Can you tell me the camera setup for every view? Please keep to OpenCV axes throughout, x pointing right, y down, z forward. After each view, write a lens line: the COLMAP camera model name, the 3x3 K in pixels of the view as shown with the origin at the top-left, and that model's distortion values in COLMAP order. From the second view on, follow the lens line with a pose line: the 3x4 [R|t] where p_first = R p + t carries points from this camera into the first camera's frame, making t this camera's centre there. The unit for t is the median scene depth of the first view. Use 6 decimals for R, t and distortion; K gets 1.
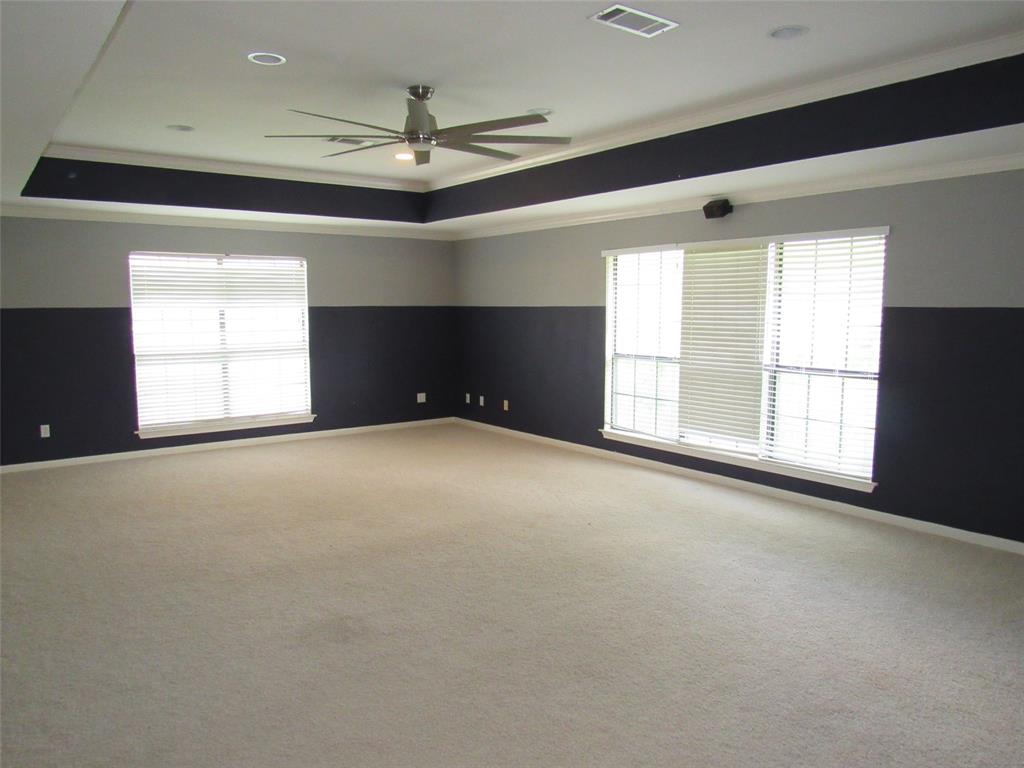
lens RADIAL K [[730.9, 0, 508.3], [0, 730.9, 386.6], [0, 0, 1]] dist [-0.010389, -0.002750]
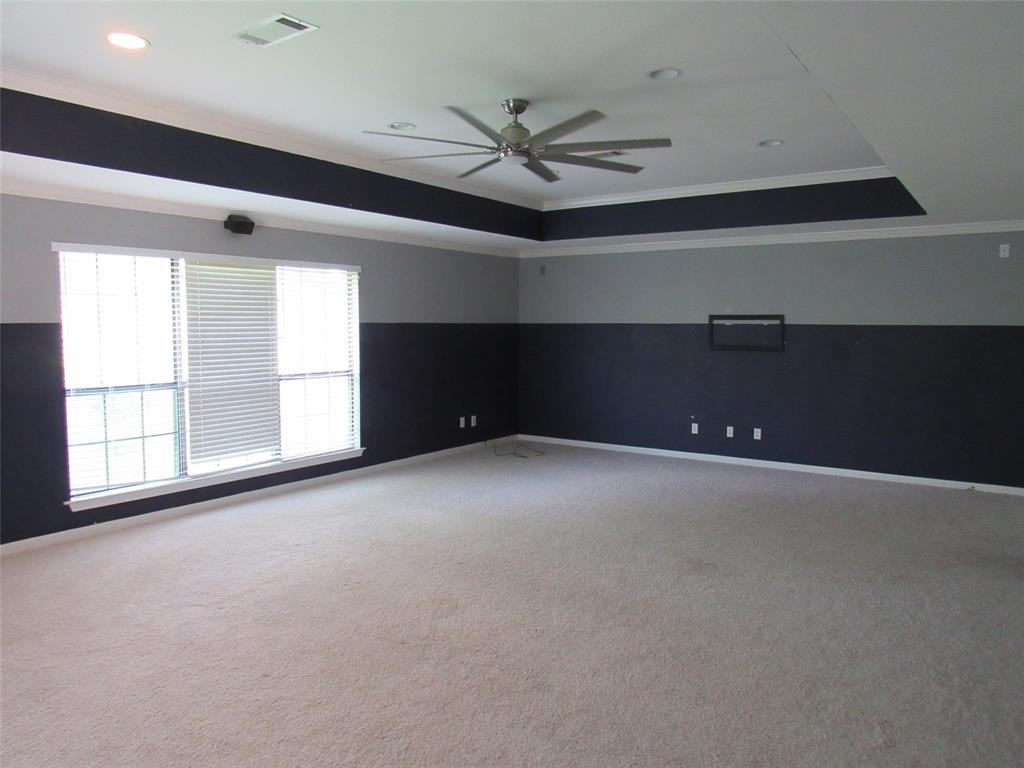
lens RADIAL K [[730.9, 0, 508.3], [0, 730.9, 386.6], [0, 0, 1]] dist [-0.010389, -0.002750]
pose [[-0.301986, -0.086157, 0.949411, -0.781511], [0.102528, 0.987196, 0.122198, -0.109490], [-0.947783, 0.134244, -0.289286, 0.965067]]
